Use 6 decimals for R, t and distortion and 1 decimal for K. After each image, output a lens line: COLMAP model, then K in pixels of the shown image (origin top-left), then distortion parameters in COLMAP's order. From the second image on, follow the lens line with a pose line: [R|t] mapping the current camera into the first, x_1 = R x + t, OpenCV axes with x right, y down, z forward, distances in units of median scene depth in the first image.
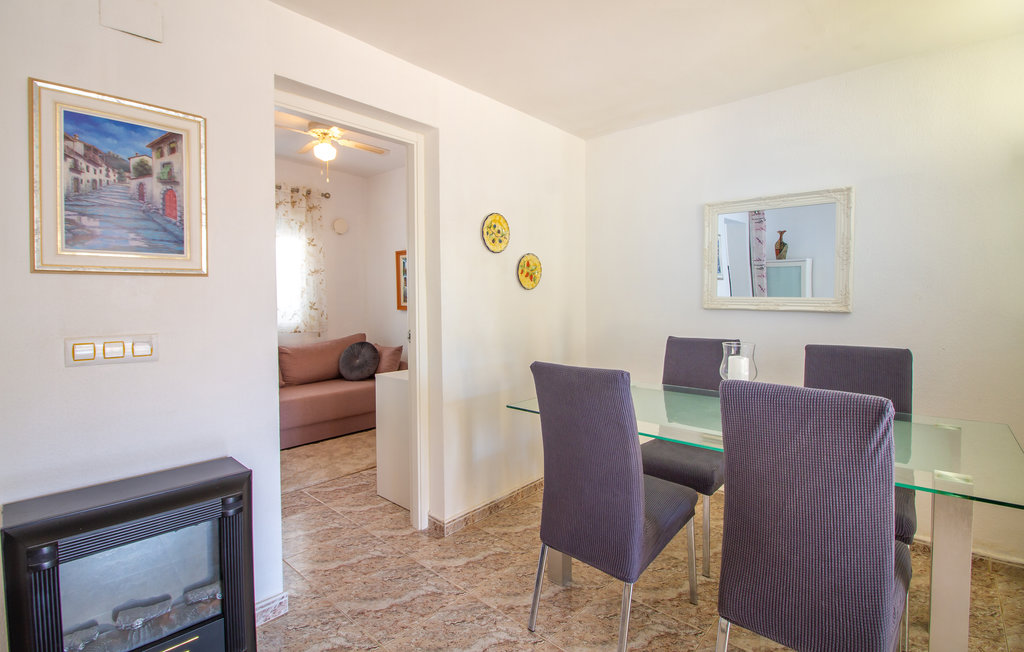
lens RADIAL K [[484.7, 0, 523.5], [0, 484.7, 304.5], [0, 0, 1]] dist [-0.014441, -0.001447]
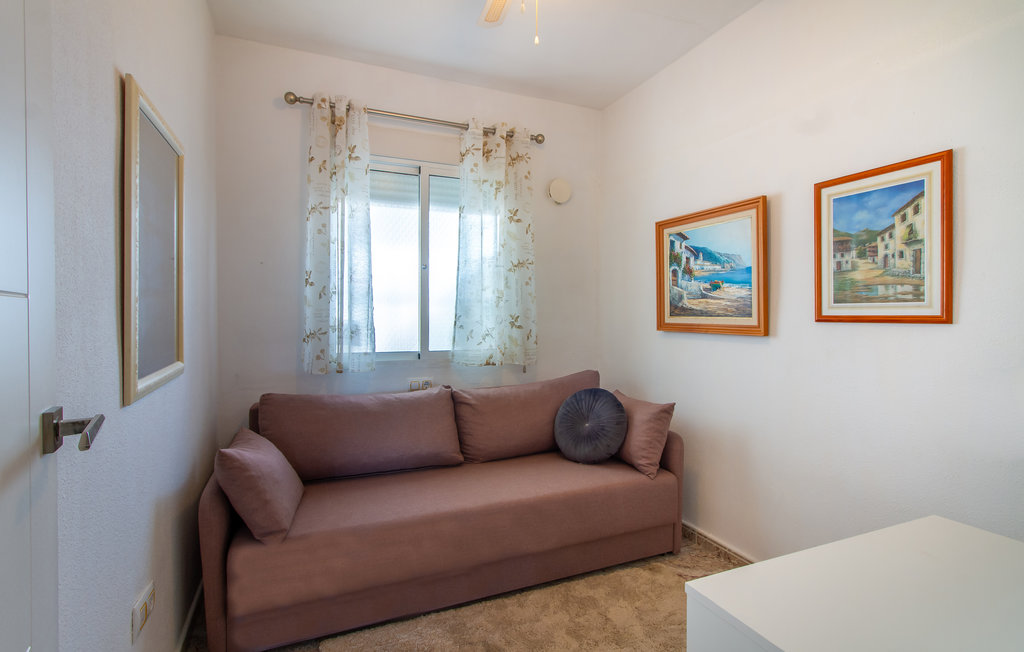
lens RADIAL K [[484.7, 0, 515.6], [0, 484.7, 322.7], [0, 0, 1]] dist [-0.014441, -0.001447]
pose [[0.903609, 0.012483, -0.428176, -0.179742], [-0.012859, 0.999915, 0.002014, 0.002816], [0.428165, 0.003686, 0.903693, 0.463515]]
